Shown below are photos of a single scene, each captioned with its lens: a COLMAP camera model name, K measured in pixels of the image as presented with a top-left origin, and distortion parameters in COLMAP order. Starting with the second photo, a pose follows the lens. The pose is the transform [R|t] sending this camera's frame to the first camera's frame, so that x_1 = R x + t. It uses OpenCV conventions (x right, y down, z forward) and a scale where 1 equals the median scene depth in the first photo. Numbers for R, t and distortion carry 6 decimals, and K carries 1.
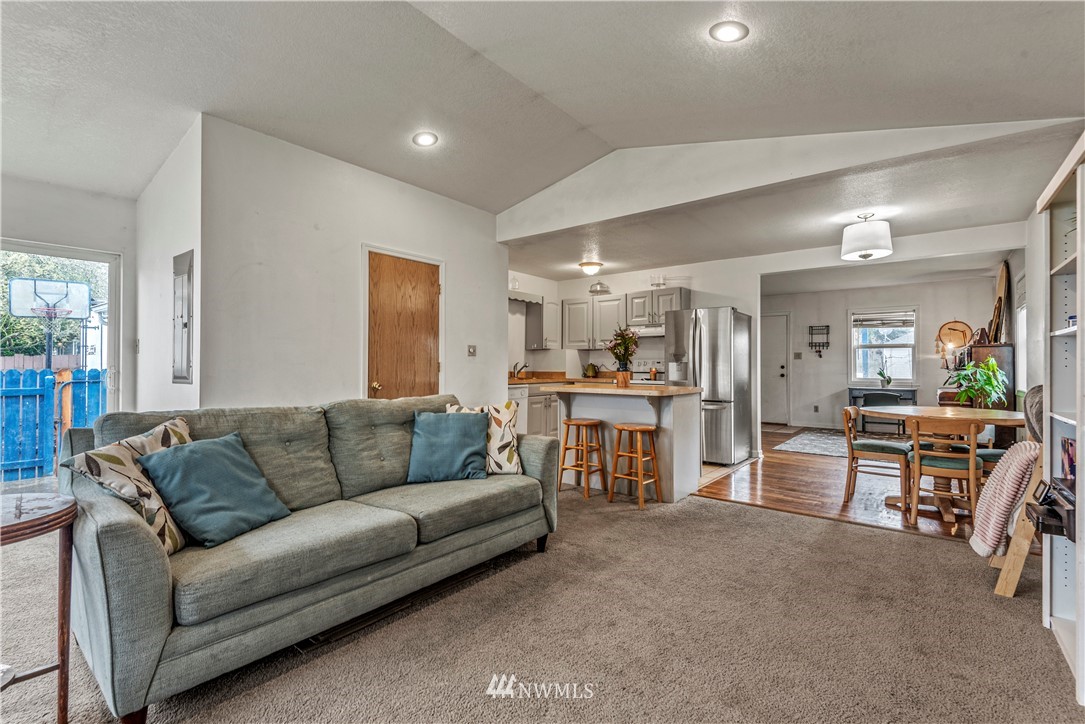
lens RADIAL K [[497.8, 0, 541.9], [0, 497.8, 351.7], [0, 0, 1]] dist [0.008405, -0.000163]
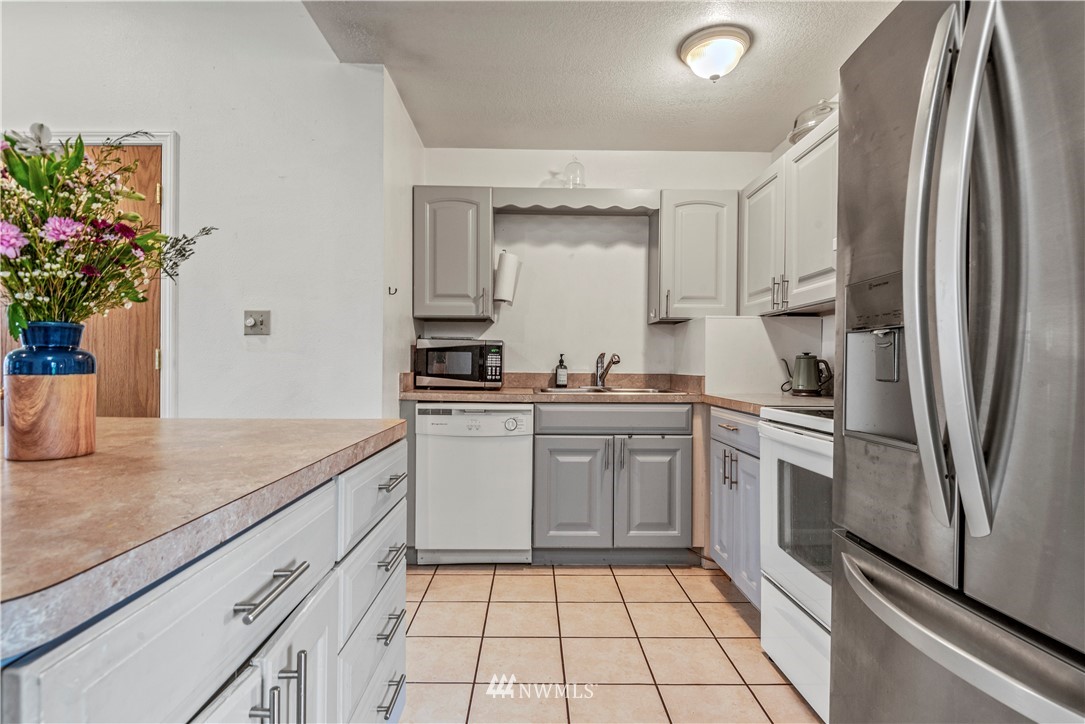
lens RADIAL K [[527.3, 0, 539.6], [0, 527.3, 364.4], [0, 0, 1]] dist [0.004839, -0.000069]
pose [[0.624358, 0.001423, -0.781137, 0.310211], [0.017178, 0.999732, 0.015551, 0.025635], [0.780949, -0.023128, 0.624166, 0.729791]]
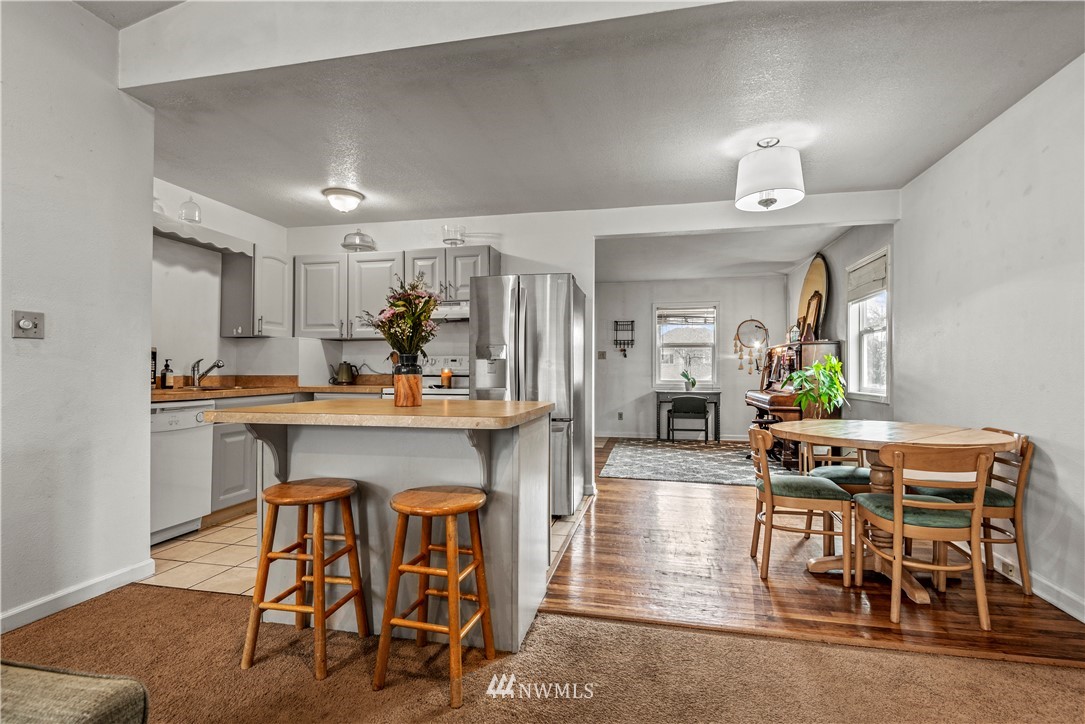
lens RADIAL K [[527.3, 0, 539.6], [0, 527.3, 364.4], [0, 0, 1]] dist [0.004839, -0.000069]
pose [[0.904210, 0.002323, 0.427083, 0.043902], [-0.010988, 0.999781, 0.017824, 0.014261], [-0.426948, -0.020809, 0.904037, 0.350607]]
